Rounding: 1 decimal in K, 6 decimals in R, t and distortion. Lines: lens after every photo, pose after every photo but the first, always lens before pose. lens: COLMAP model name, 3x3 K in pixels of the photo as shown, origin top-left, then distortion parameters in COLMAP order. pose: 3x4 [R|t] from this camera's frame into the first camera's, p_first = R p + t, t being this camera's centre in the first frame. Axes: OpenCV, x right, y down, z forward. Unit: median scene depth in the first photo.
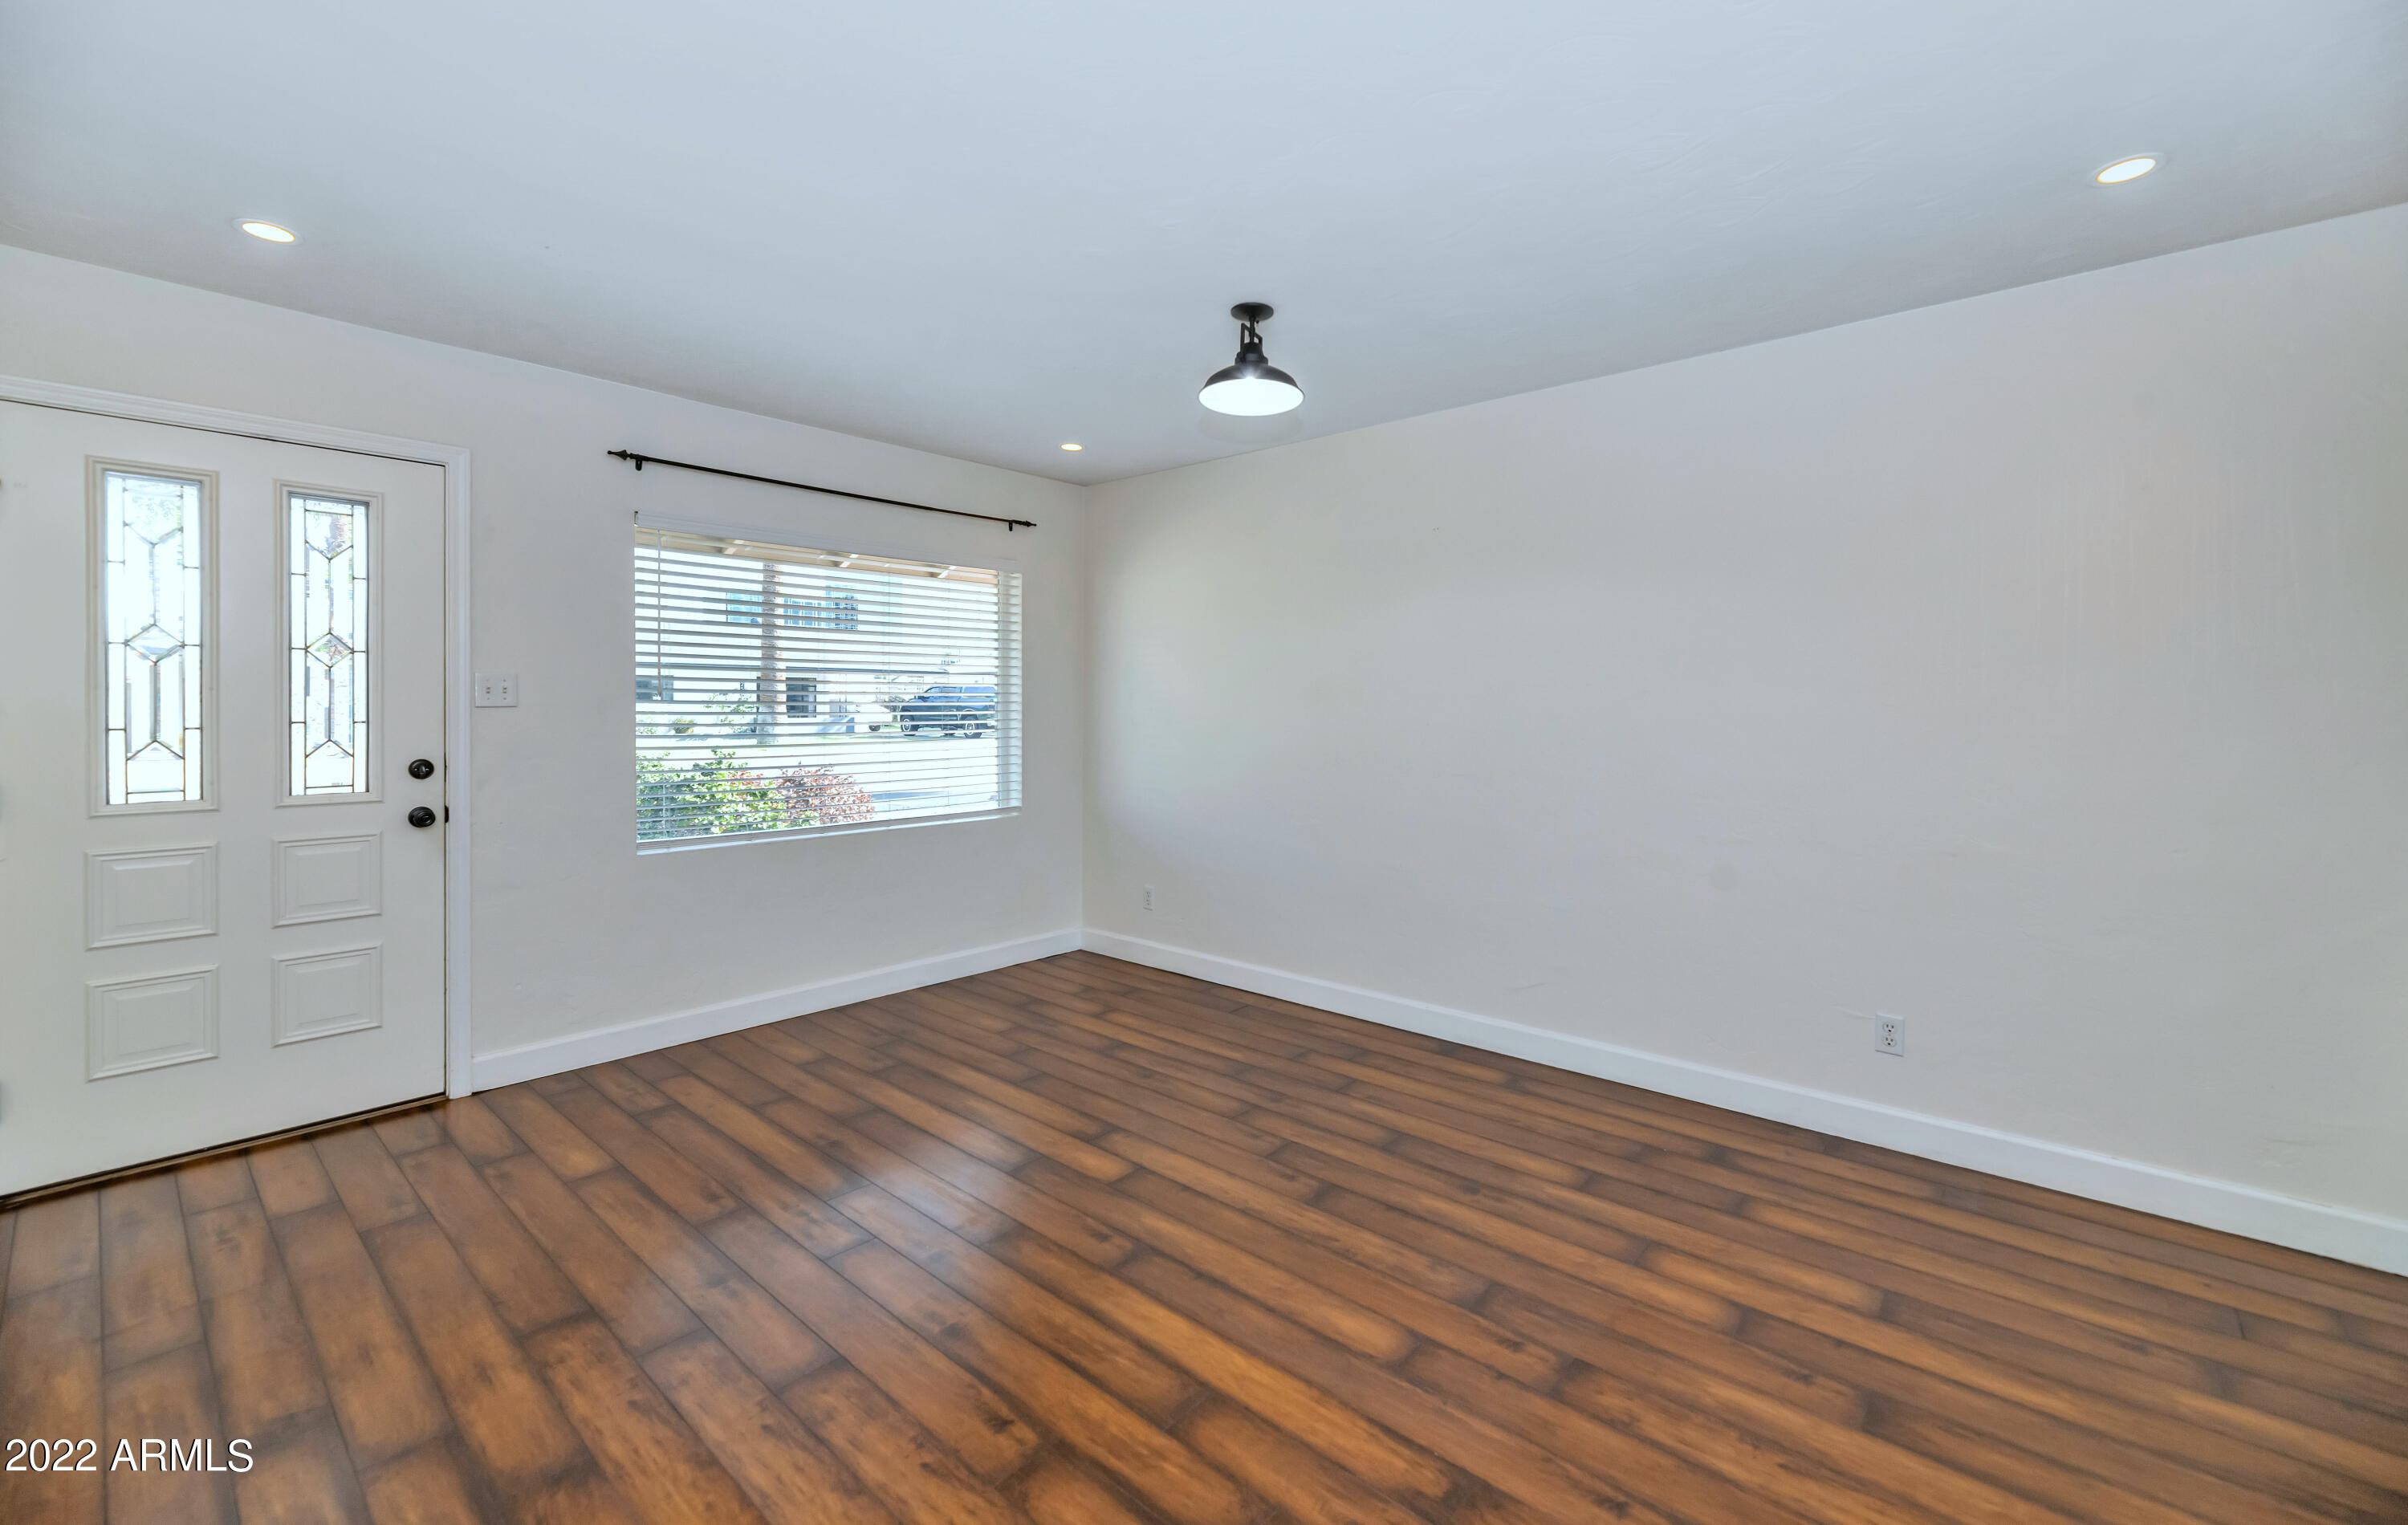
lens RADIAL K [[1000.2, 0, 1206.1], [0, 1000.2, 716.3], [0, 0, 1]] dist [-0.001025, -0.000251]
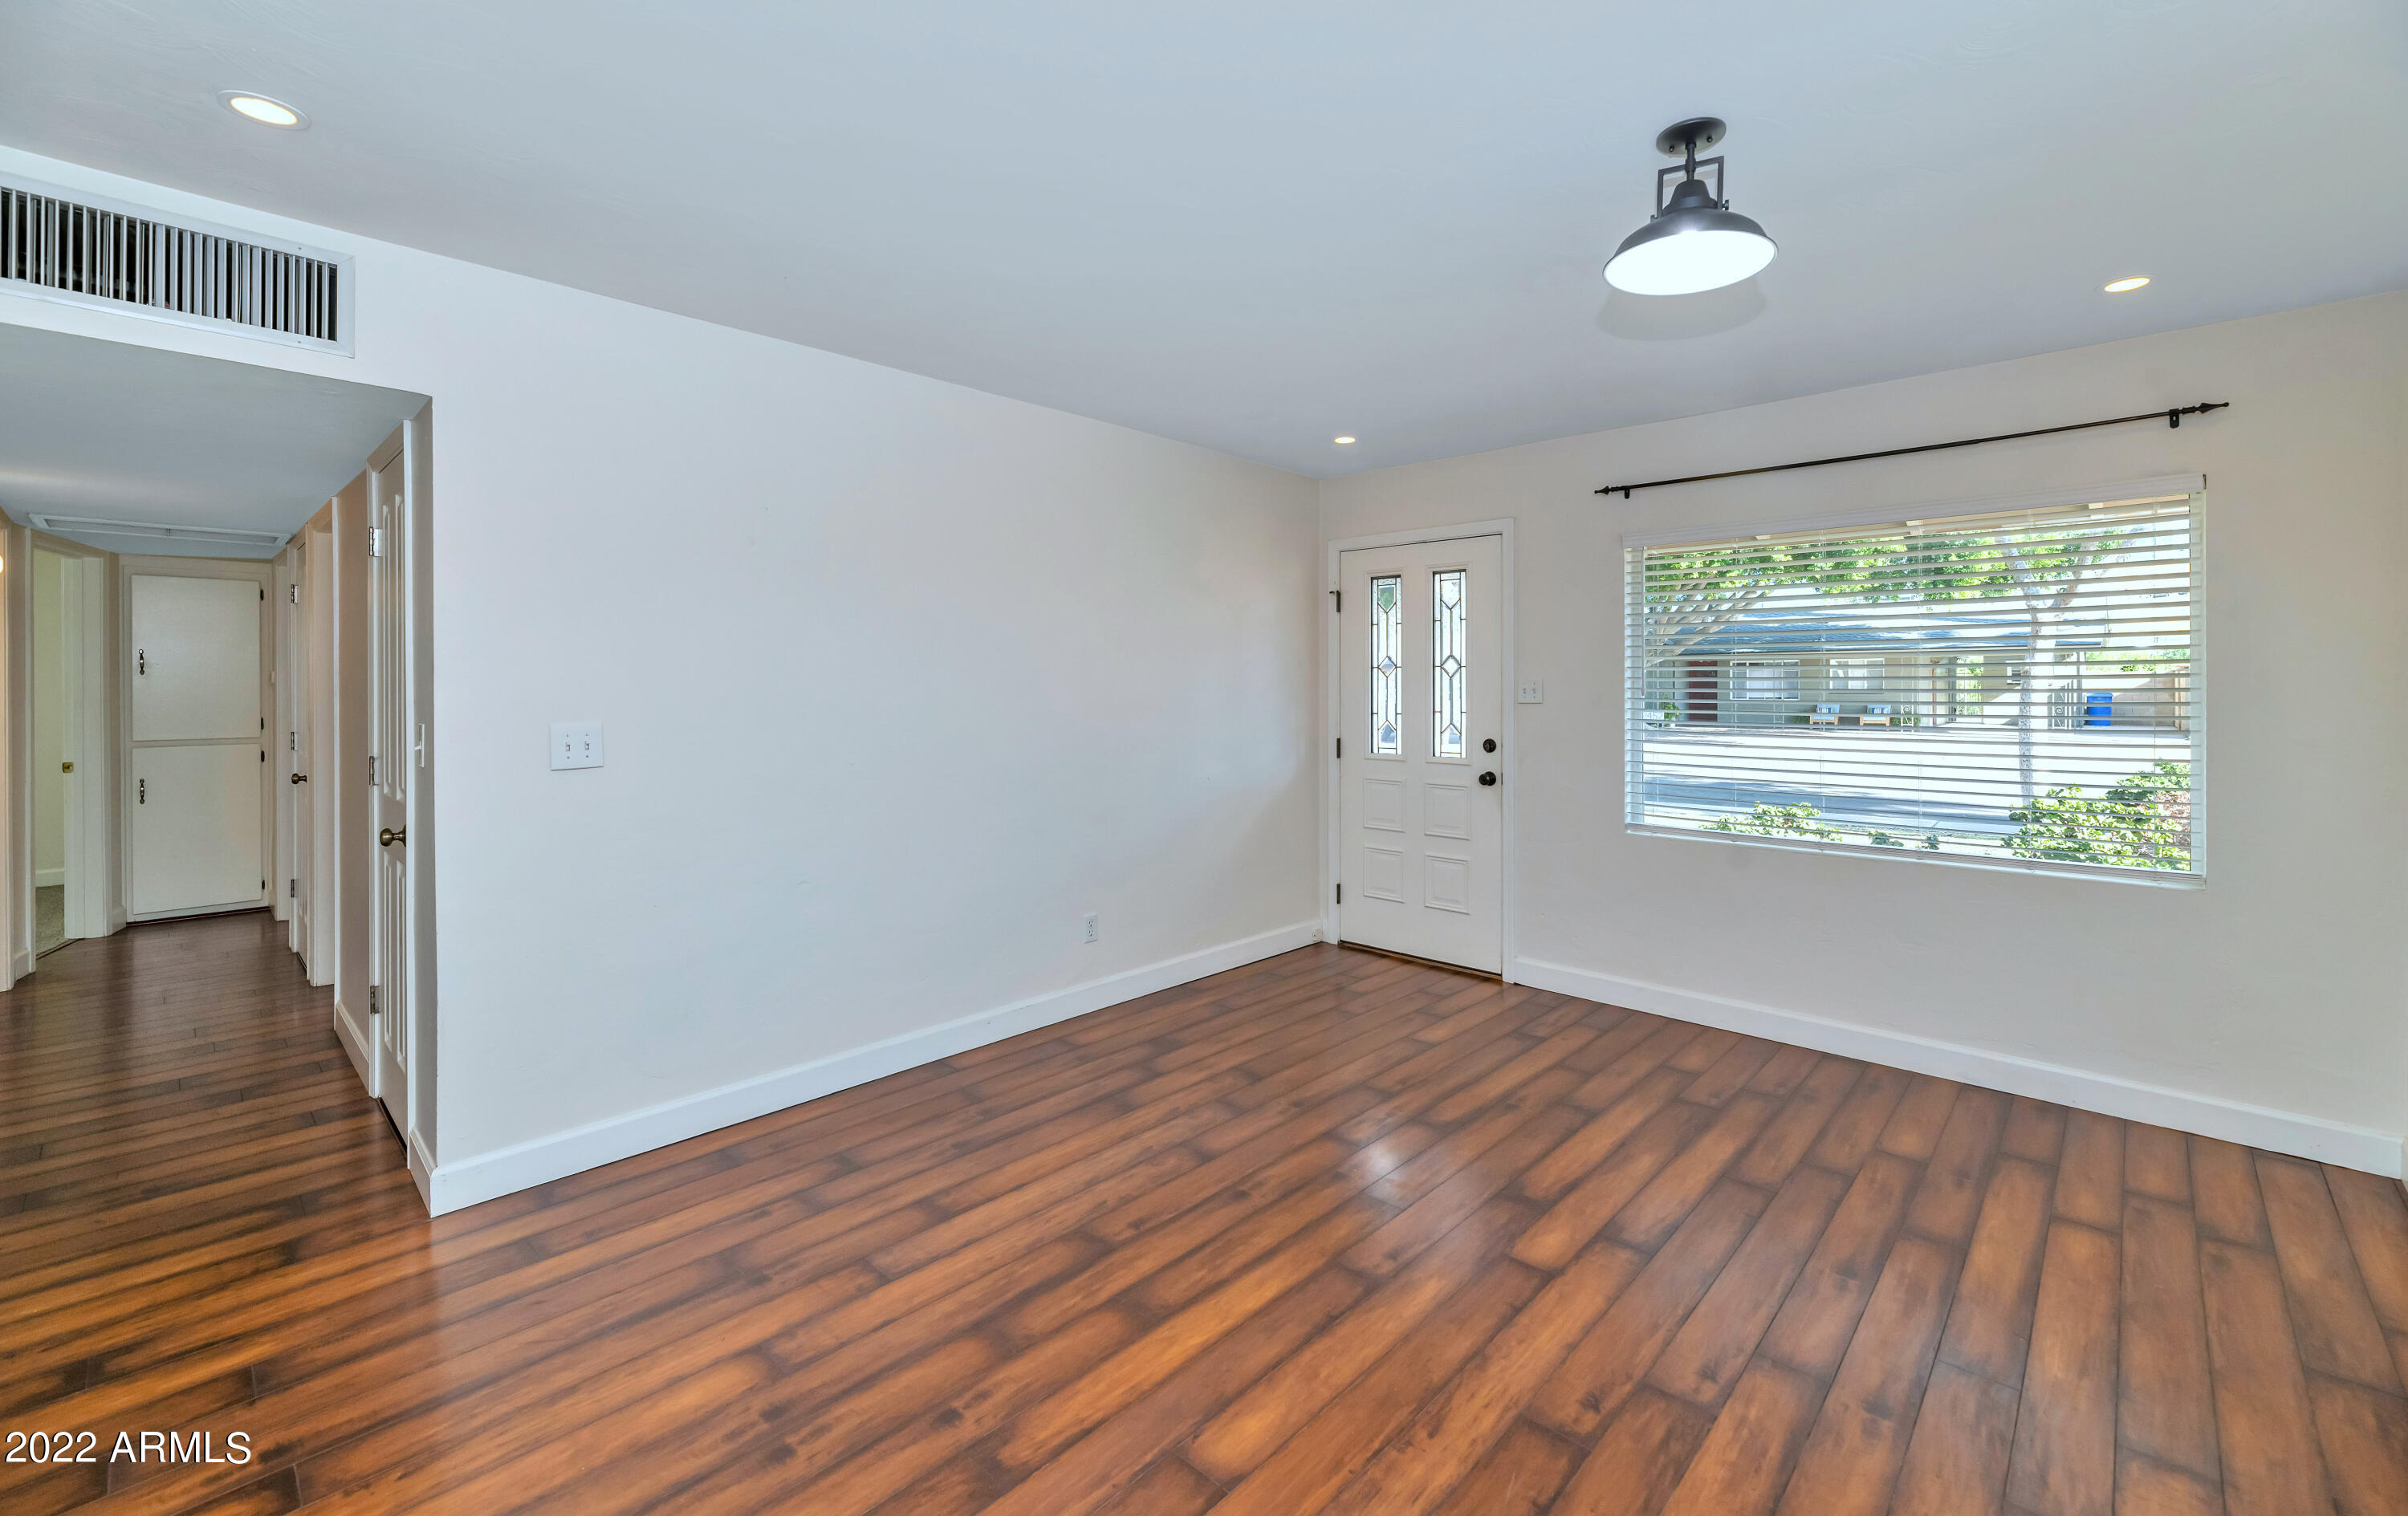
lens RADIAL K [[978.0, 0, 1207.1], [0, 978.0, 690.9], [0, 0, 1]] dist [-0.008161, -0.000045]
pose [[-0.036268, 0.001927, -0.999340, 0.729143], [-0.012233, 0.999922, 0.002372, -0.028445], [0.999267, 0.012311, -0.036242, 0.718415]]
